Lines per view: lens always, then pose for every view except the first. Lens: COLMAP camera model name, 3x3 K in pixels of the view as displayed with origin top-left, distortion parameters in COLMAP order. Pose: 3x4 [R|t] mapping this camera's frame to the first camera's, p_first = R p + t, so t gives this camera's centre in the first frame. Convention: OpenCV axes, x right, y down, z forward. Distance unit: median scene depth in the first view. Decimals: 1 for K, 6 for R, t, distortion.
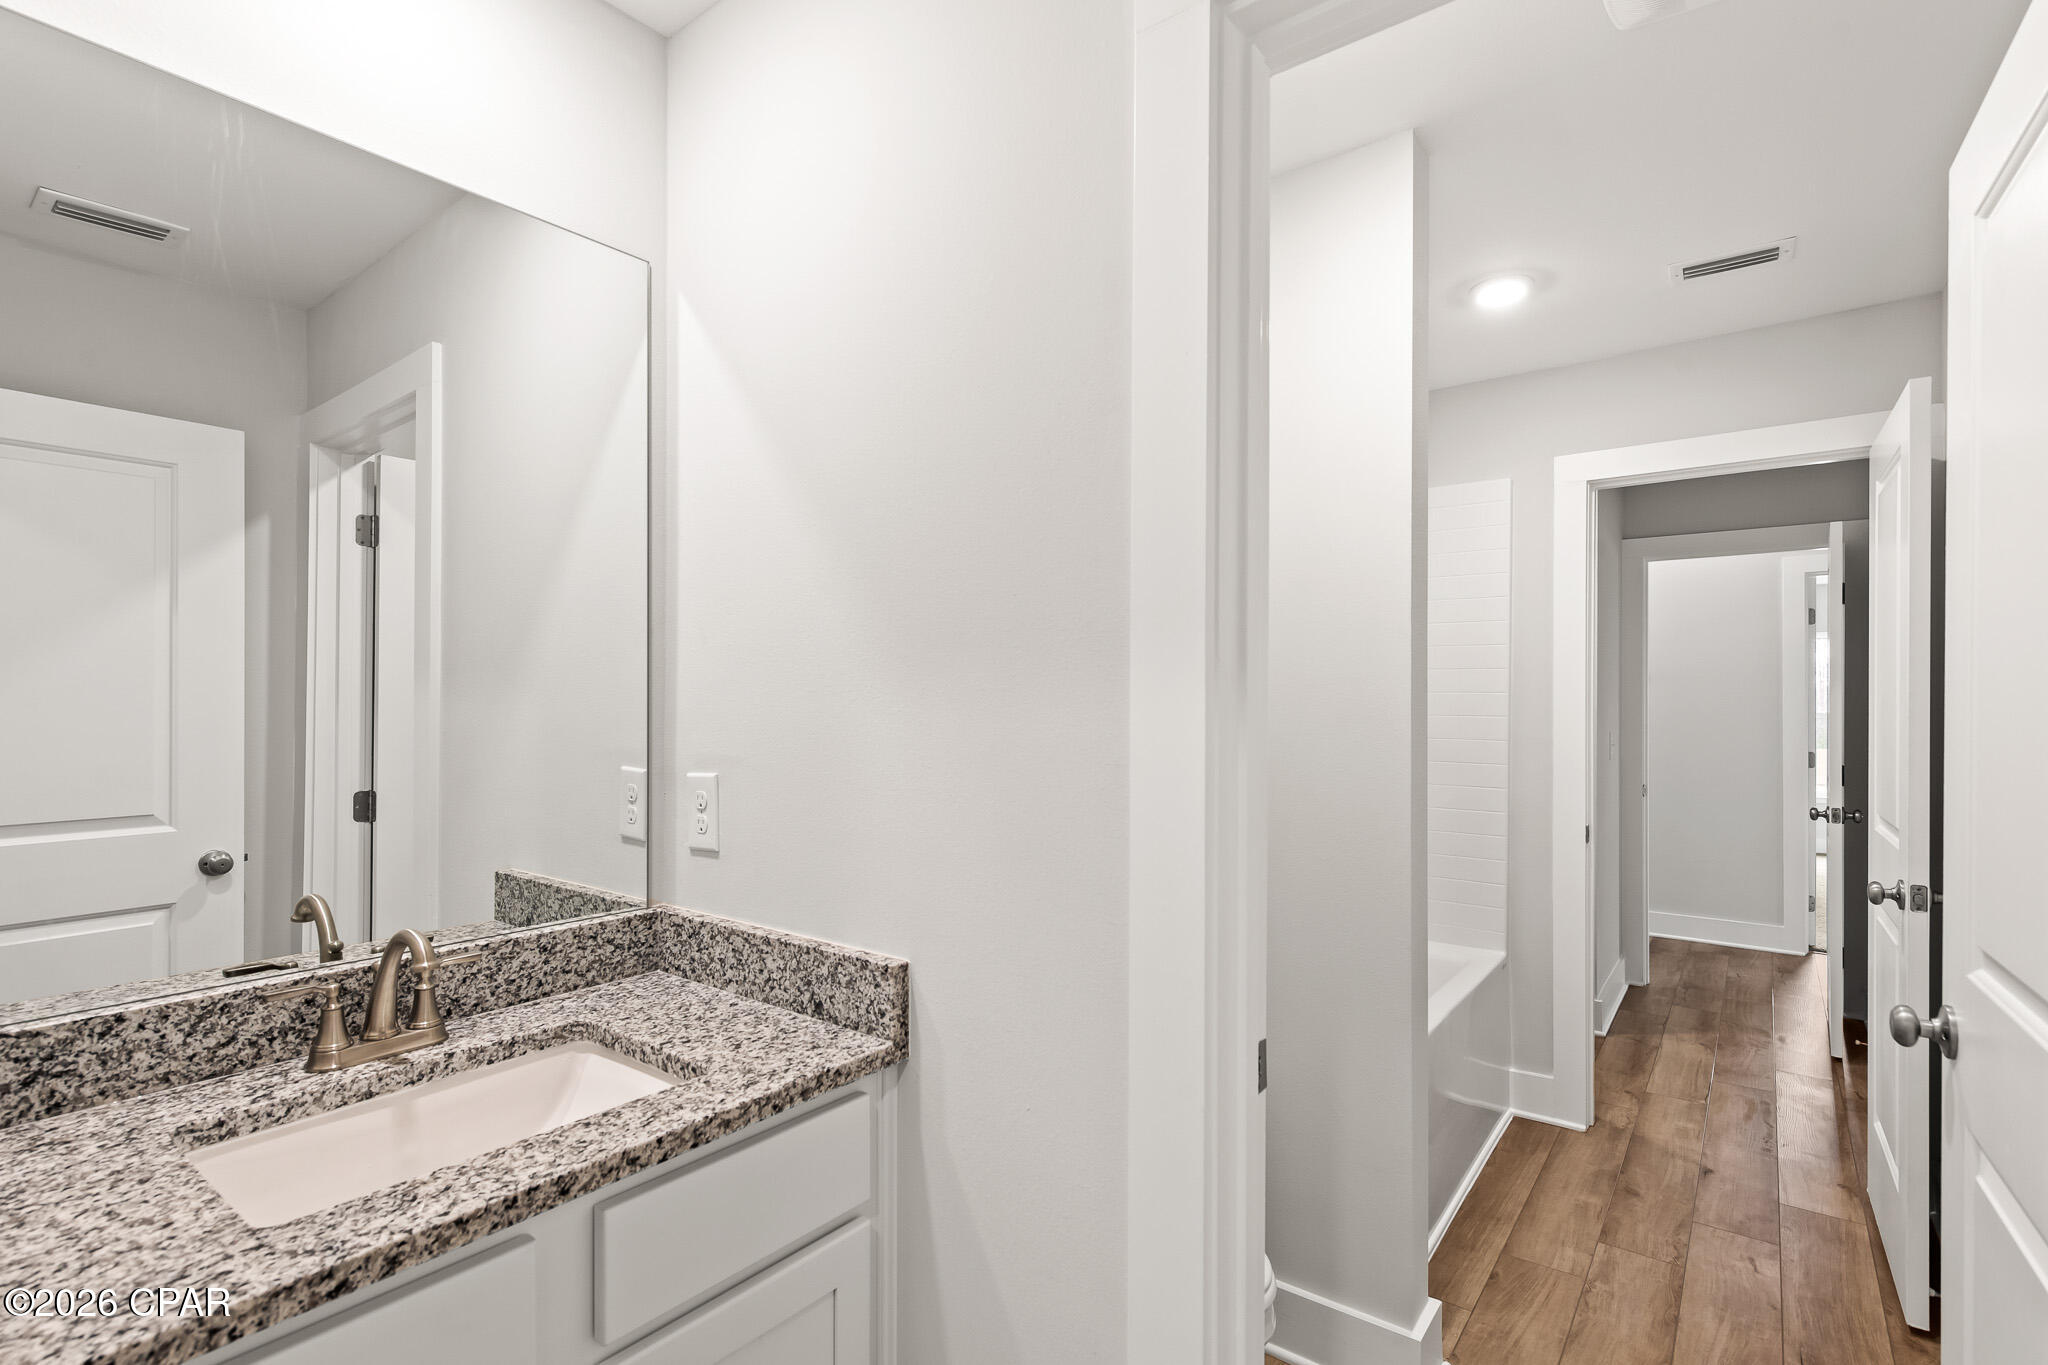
lens RADIAL K [[955.3, 0, 1020.9], [0, 955.3, 677.3], [0, 0, 1]] dist [0.005507, -0.001044]
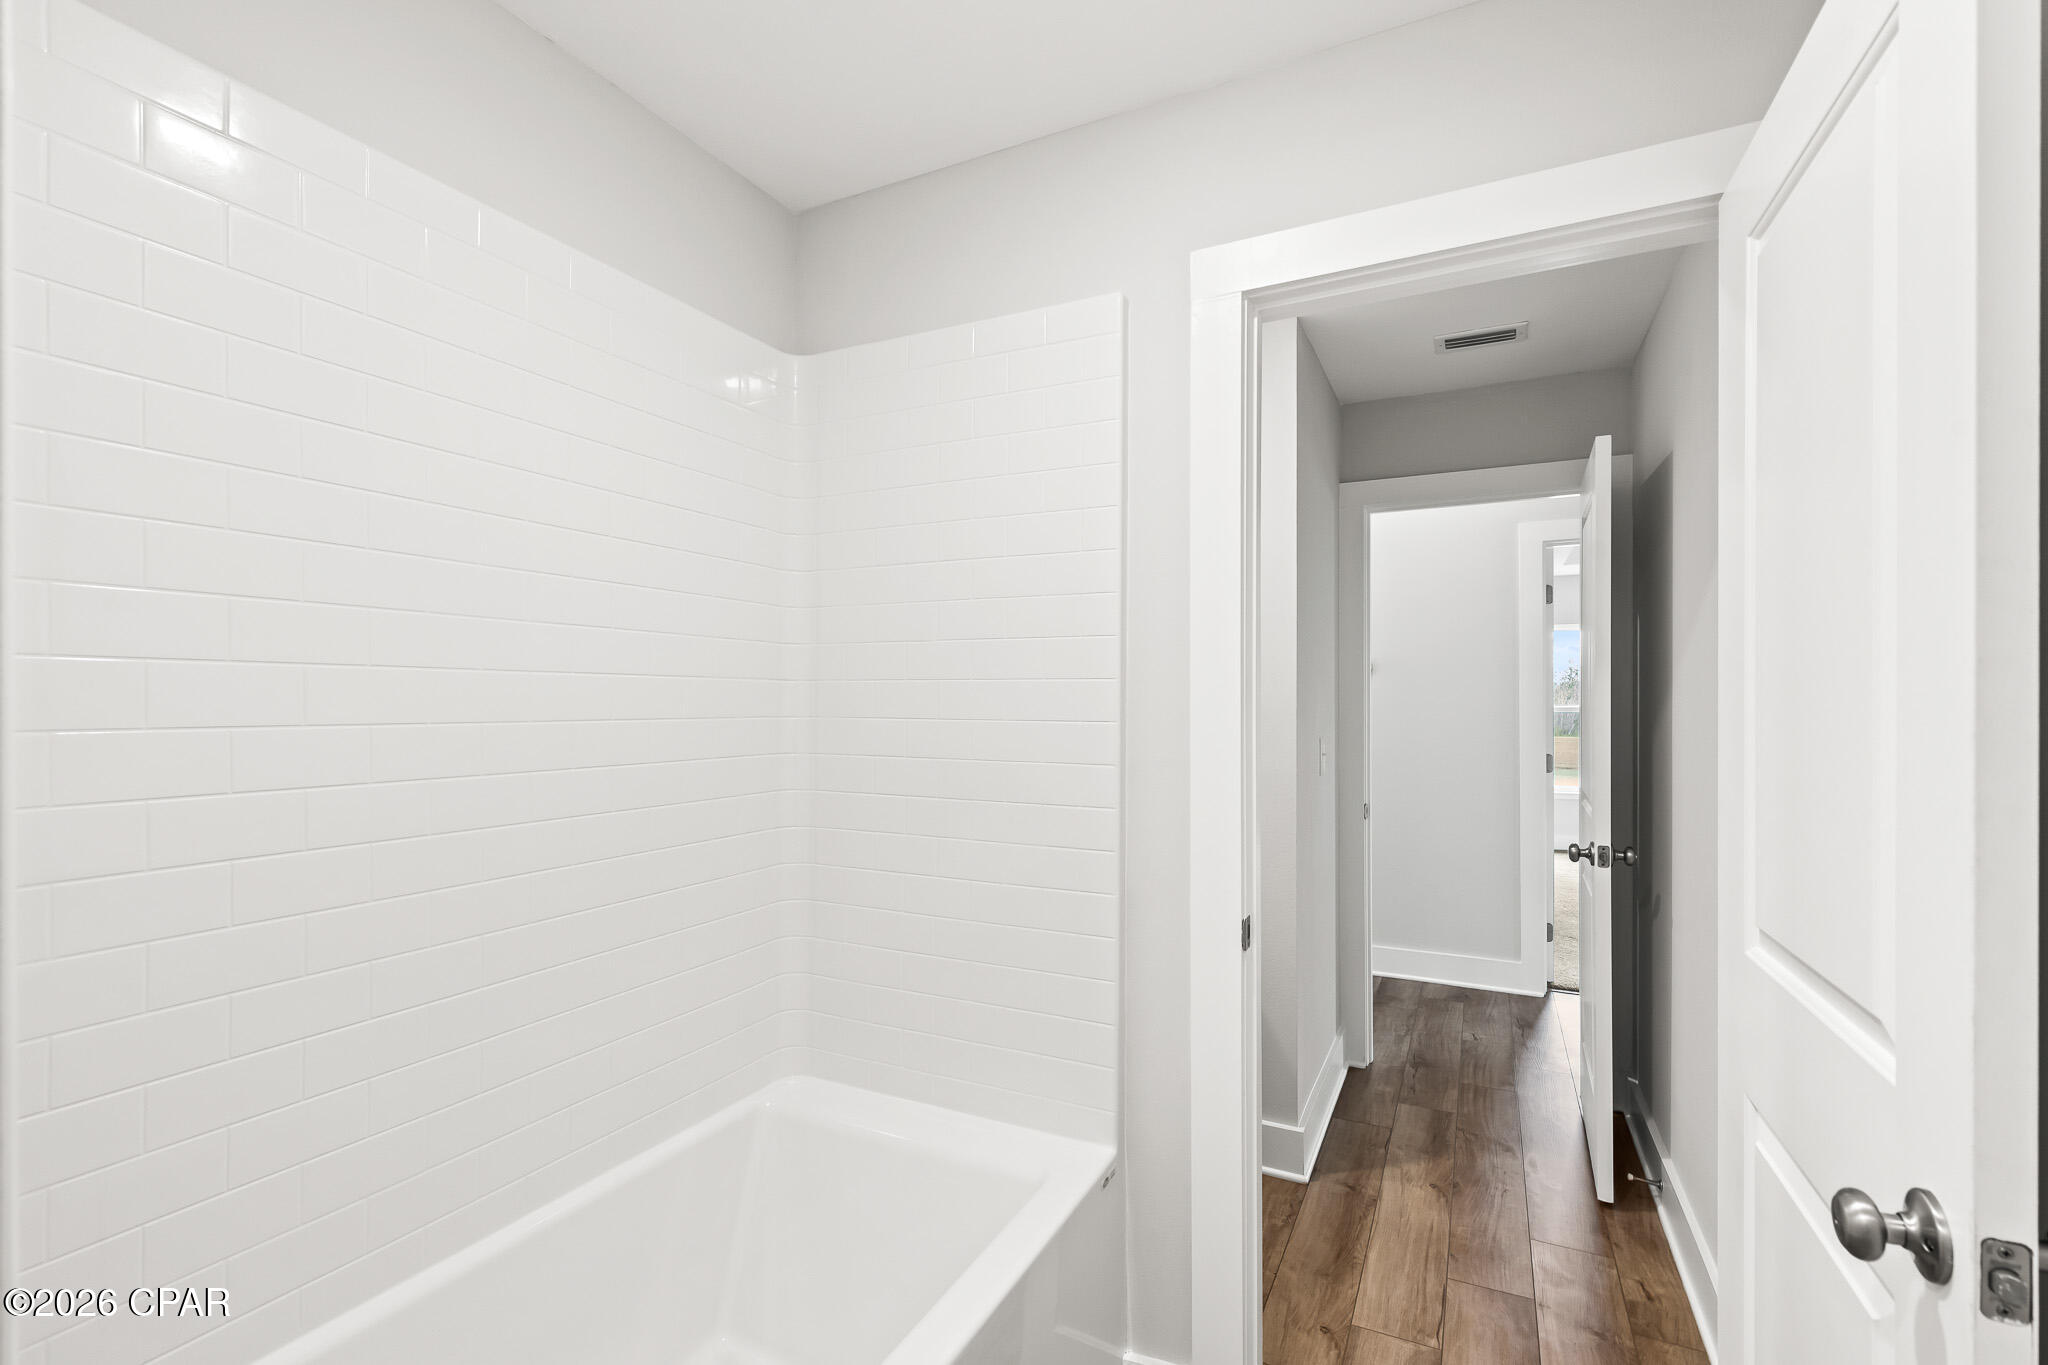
lens RADIAL K [[919.4, 0, 1027.2], [0, 919.4, 686.1], [0, 0, 1]] dist [0.017305, -0.000688]
pose [[0.980101, -0.006094, 0.198408, 0.255810], [0.004284, 0.999945, 0.009551, 0.010004], [-0.198455, -0.008511, 0.980073, 0.354095]]
